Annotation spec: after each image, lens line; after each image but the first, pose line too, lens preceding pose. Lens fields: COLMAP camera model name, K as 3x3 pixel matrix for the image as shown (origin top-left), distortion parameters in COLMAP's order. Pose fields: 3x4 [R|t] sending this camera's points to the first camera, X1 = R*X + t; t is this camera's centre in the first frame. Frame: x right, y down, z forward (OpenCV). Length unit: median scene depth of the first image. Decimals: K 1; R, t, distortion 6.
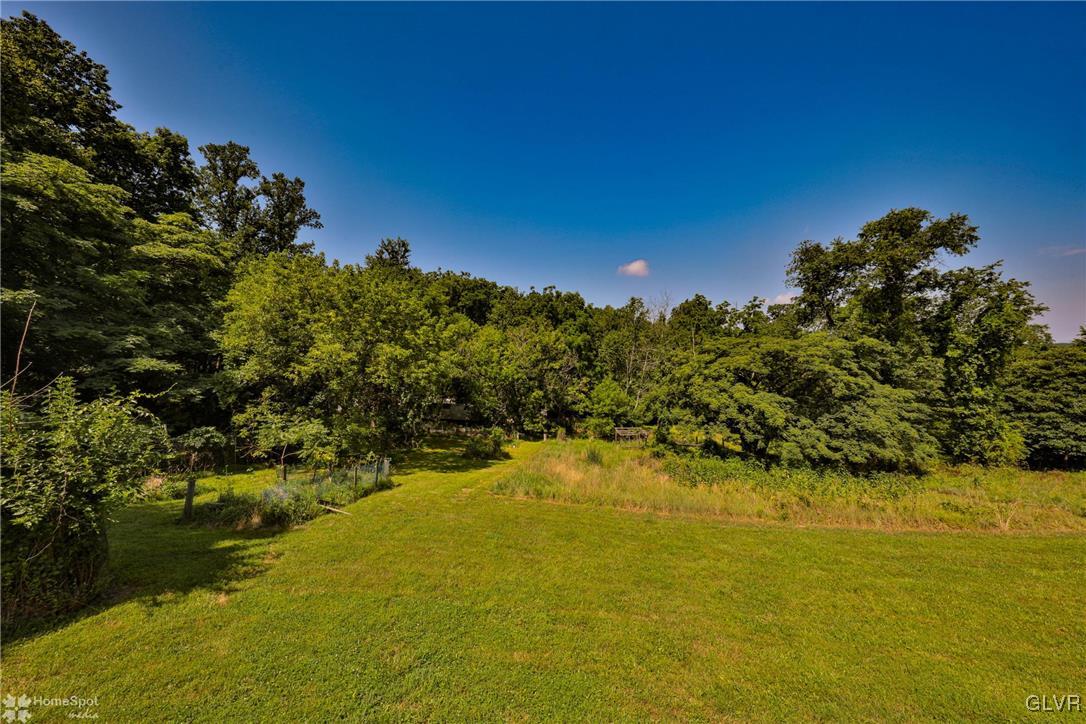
lens RADIAL K [[354.9, 0, 540.8], [0, 354.9, 363.6], [0, 0, 1]] dist [0.001155, -0.000010]
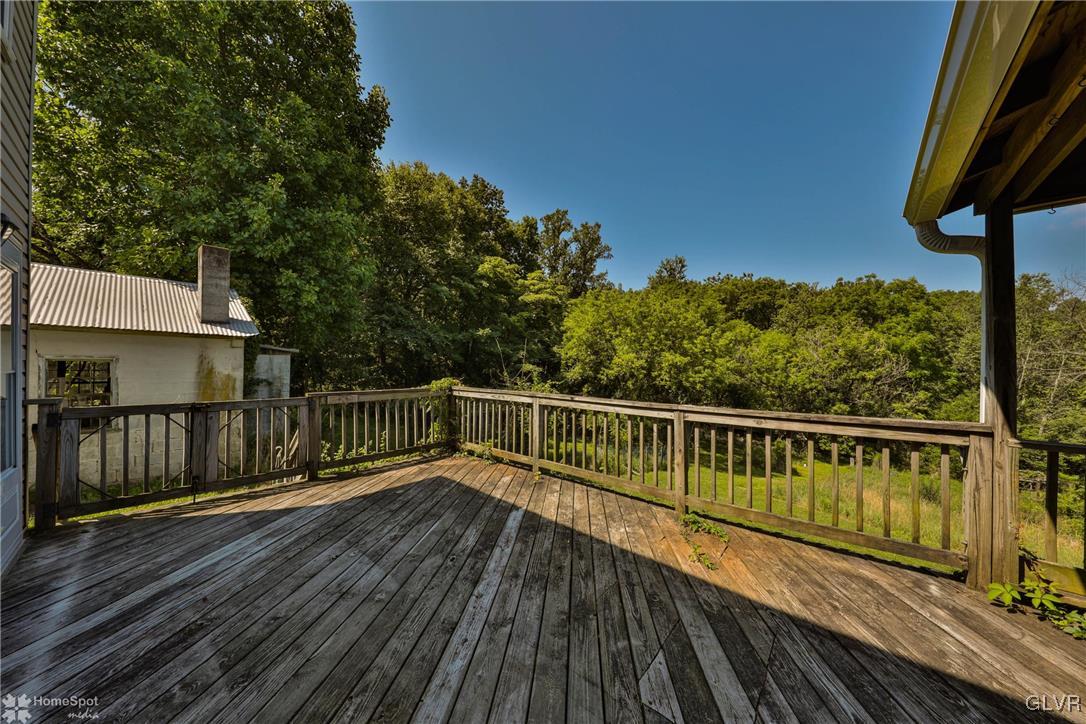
lens RADIAL K [[354.9, 0, 540.8], [0, 354.9, 363.6], [0, 0, 1]] dist [0.001155, -0.000010]
pose [[0.742347, 0.001558, -0.670013, 0.028291], [-0.014757, 0.999793, -0.014025, 0.002673], [0.669853, 0.020299, 0.742217, -0.100413]]
